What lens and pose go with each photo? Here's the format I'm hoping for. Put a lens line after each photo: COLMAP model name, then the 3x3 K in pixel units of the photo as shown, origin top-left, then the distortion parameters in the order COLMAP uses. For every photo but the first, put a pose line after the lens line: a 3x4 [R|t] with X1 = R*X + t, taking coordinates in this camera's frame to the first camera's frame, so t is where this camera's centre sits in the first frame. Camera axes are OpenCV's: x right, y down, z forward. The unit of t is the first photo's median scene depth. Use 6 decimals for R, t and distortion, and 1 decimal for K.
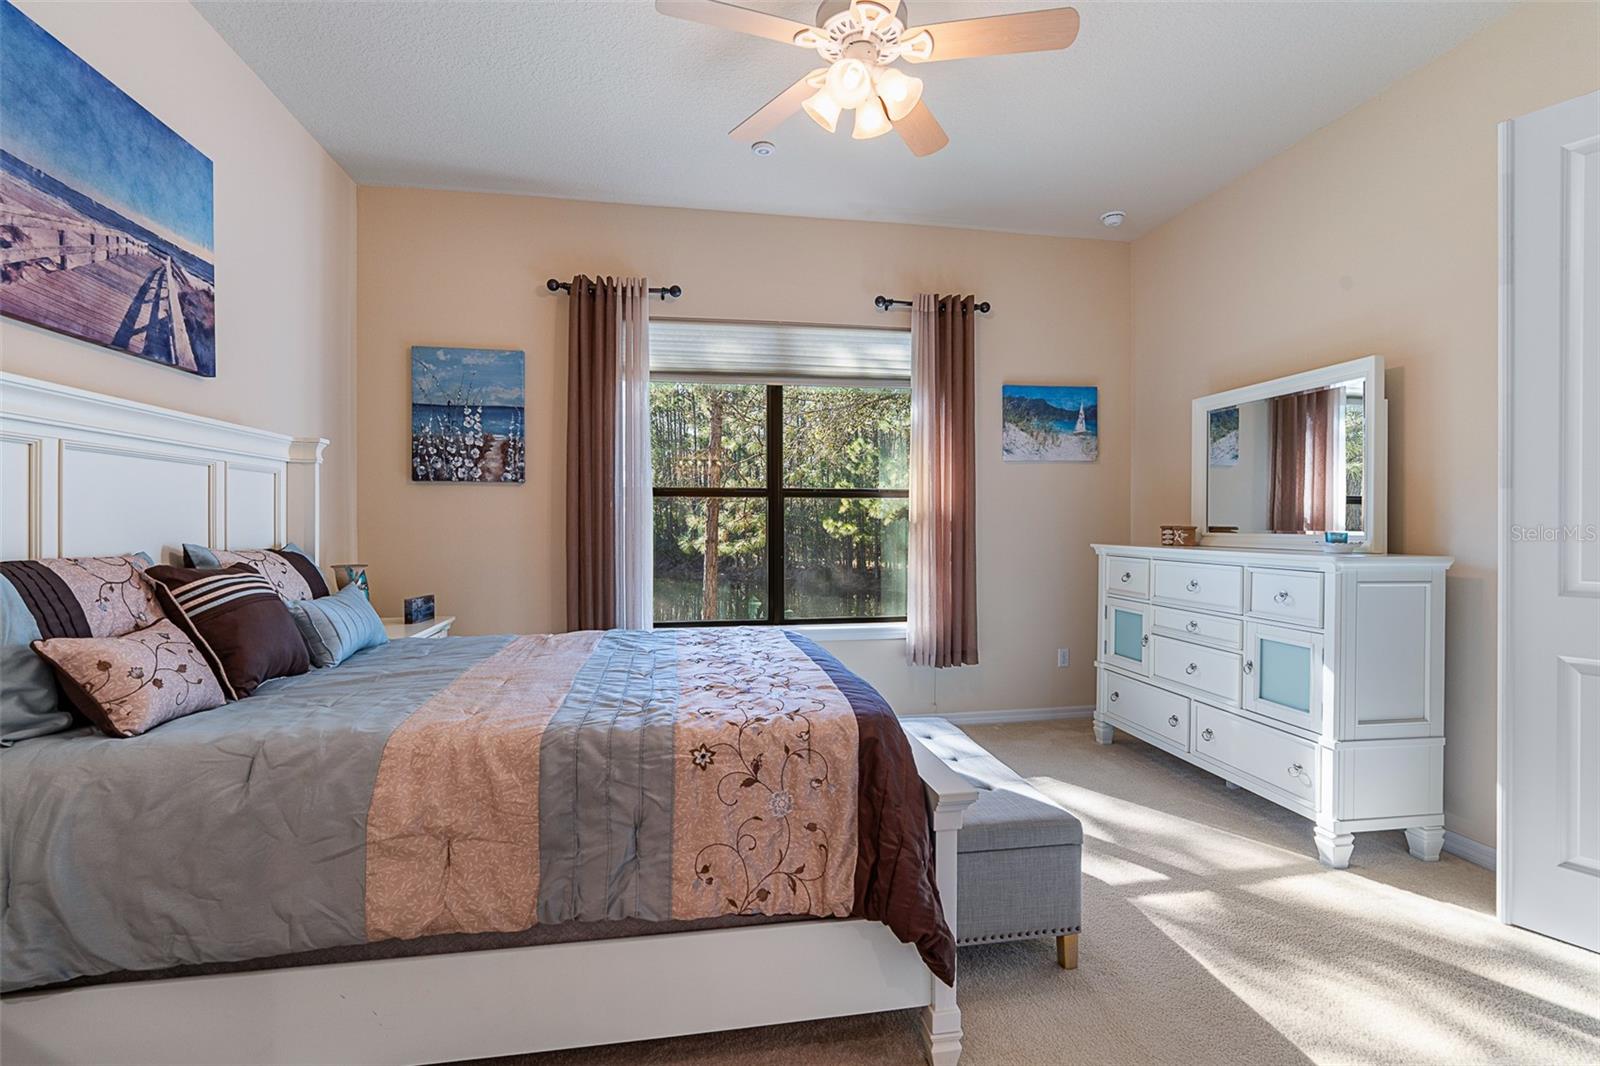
lens RADIAL K [[723.9, 0, 803.2], [0, 723.9, 523.7], [0, 0, 1]] dist [-0.010214, 0.004983]
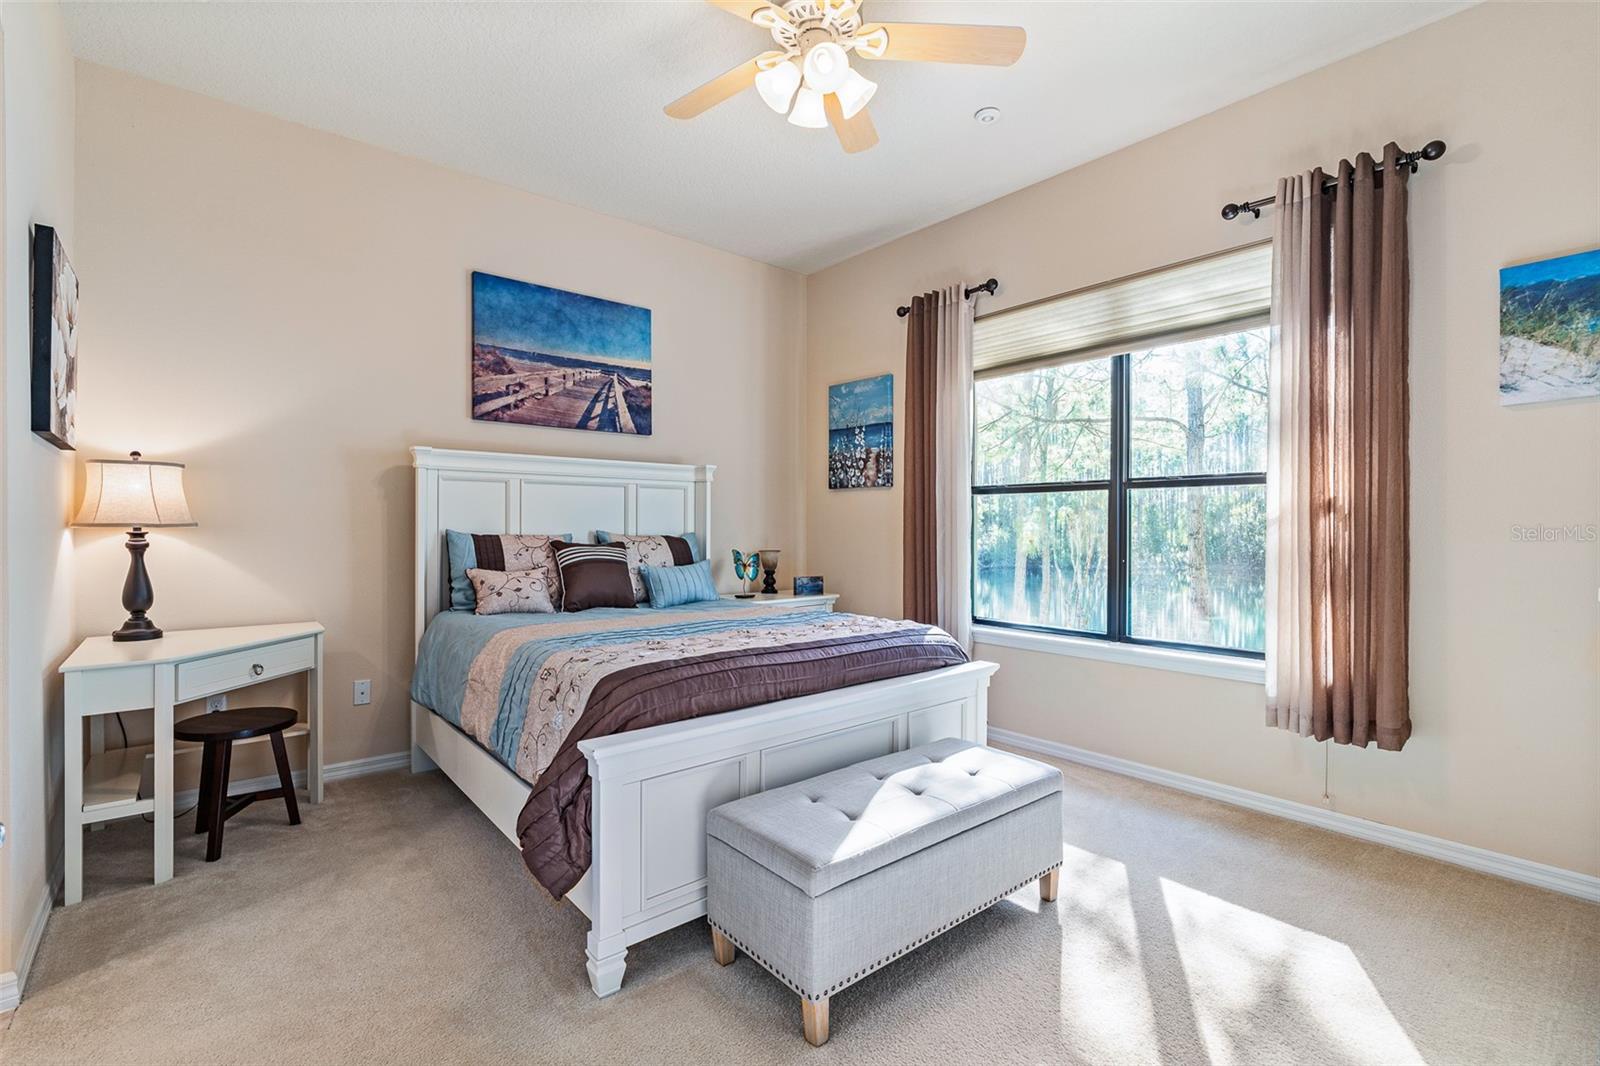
lens RADIAL K [[723.9, 0, 804.7], [0, 723.9, 528.6], [0, 0, 1]] dist [-0.010214, 0.004983]
pose [[0.503655, 0.003213, -0.863899, 0.866688], [-0.003761, 0.999992, 0.001526, 0.016234], [0.863896, 0.002480, 0.503663, 0.452635]]
